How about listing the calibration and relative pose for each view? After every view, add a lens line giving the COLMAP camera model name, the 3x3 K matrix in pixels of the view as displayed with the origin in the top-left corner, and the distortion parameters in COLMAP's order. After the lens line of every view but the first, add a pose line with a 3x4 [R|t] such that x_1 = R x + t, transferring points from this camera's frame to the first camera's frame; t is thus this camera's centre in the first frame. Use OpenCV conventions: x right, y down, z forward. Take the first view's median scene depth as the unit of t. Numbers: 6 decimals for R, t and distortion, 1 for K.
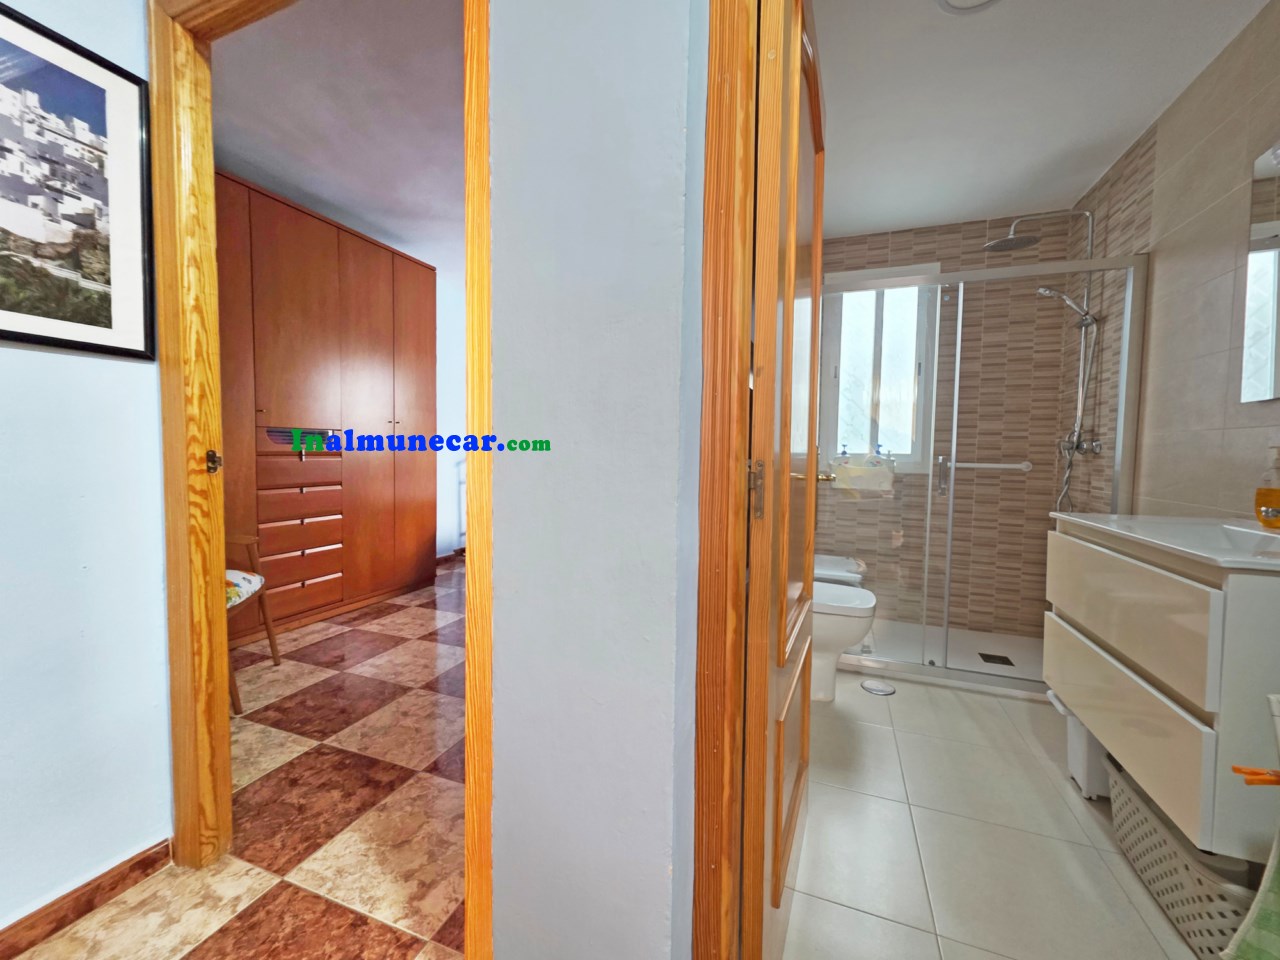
lens RADIAL K [[508.0, 0, 637.9], [0, 508.0, 476.4], [0, 0, 1]] dist [0.003548, -0.000800]
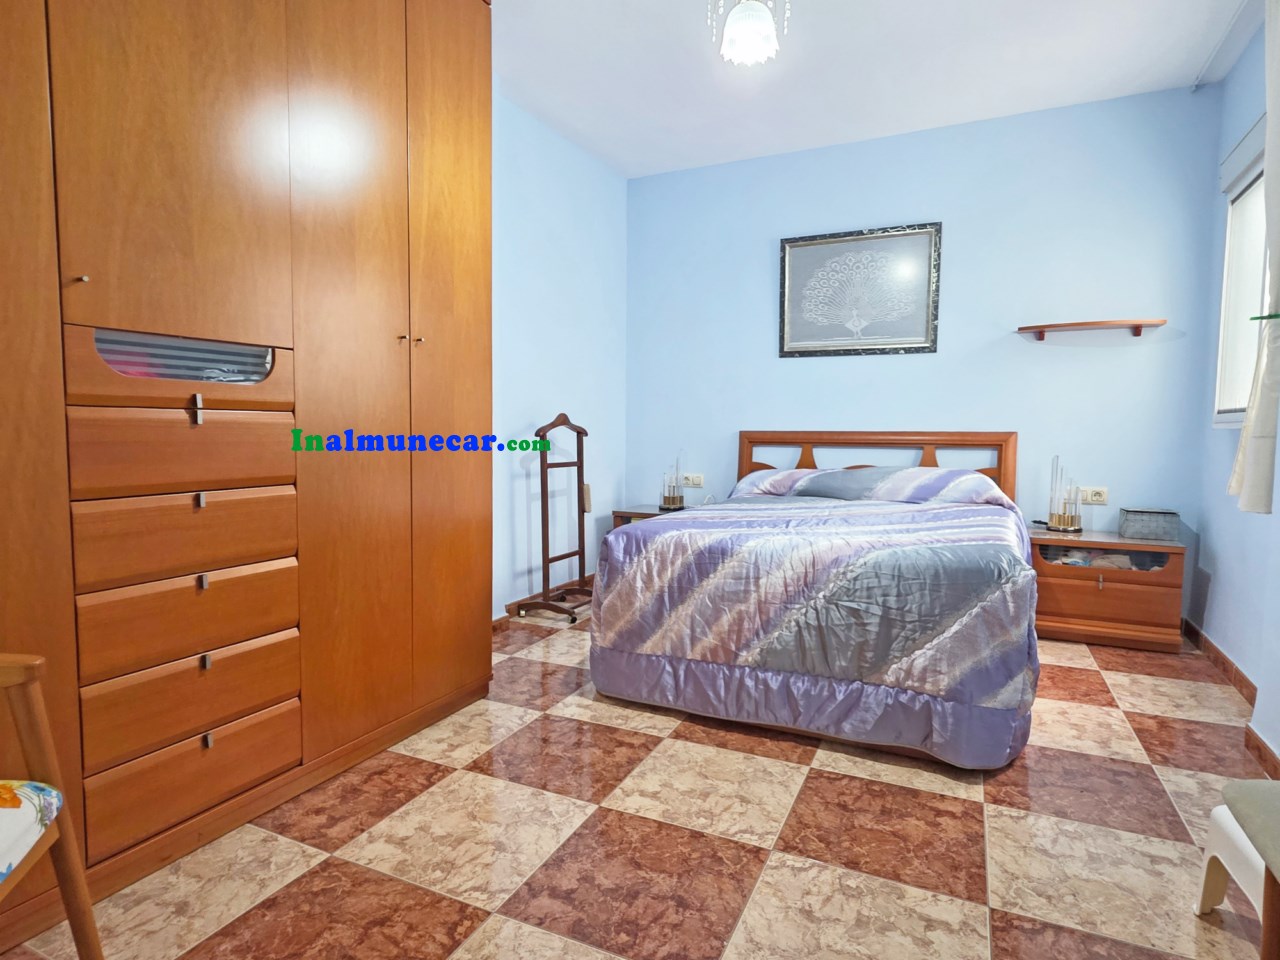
lens RADIAL K [[711.2, 0, 635.3], [0, 711.2, 479.1], [0, 0, 1]] dist [0.005394, 0.001911]
pose [[0.996626, -0.001835, -0.082052, -0.562764], [0.003337, 0.999829, 0.018178, 0.006407], [0.082004, -0.018390, 0.996462, 0.962151]]
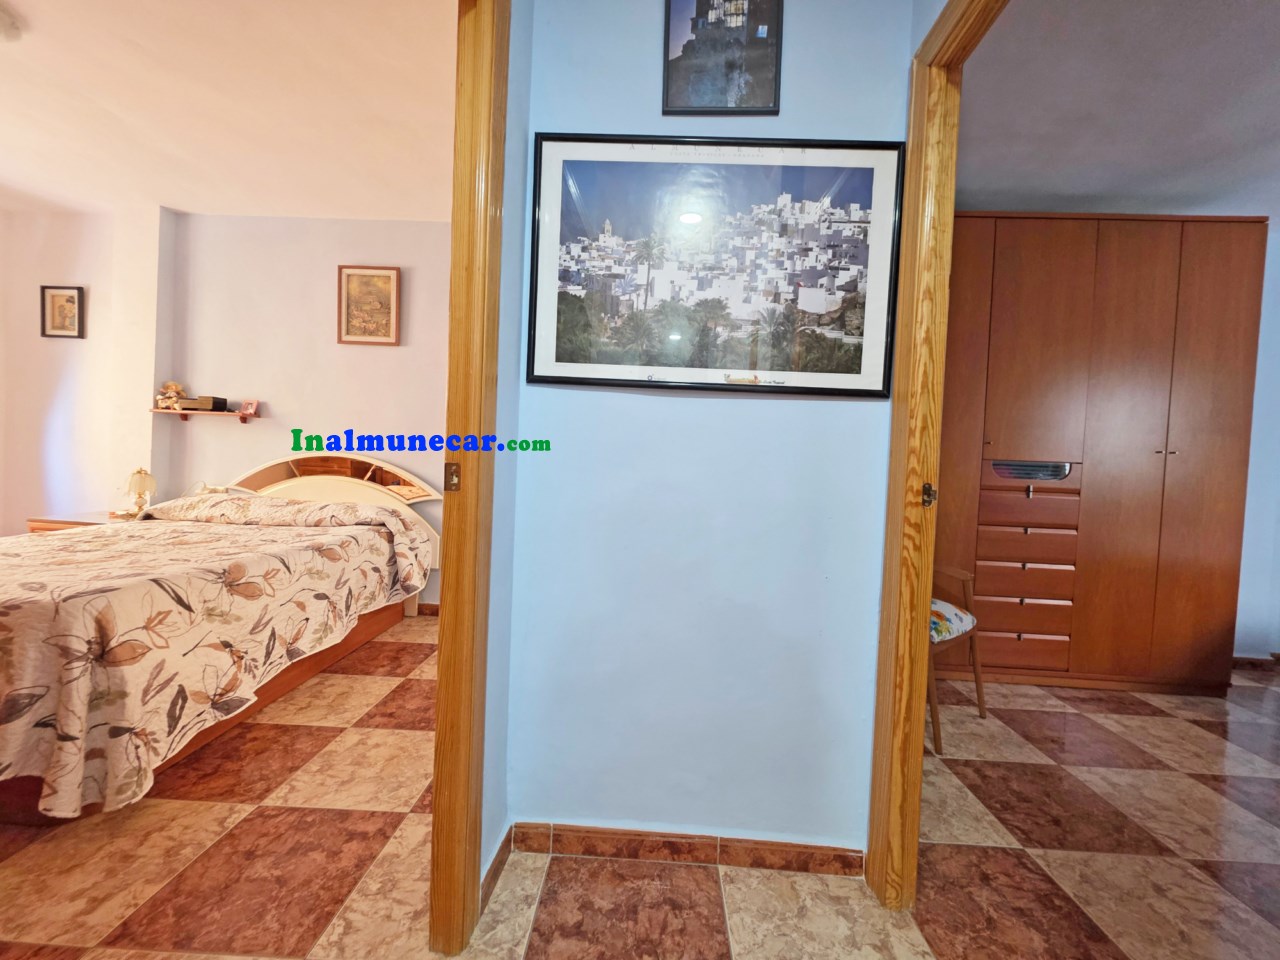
lens RADIAL K [[508.0, 0, 644.1], [0, 508.0, 475.3], [0, 0, 1]] dist [0.003548, -0.000800]
pose [[0.327907, 0.022531, -0.944441, -0.083262], [-0.086548, 0.996228, -0.006283, -0.010853], [0.940737, 0.083799, 0.328620, 0.141423]]
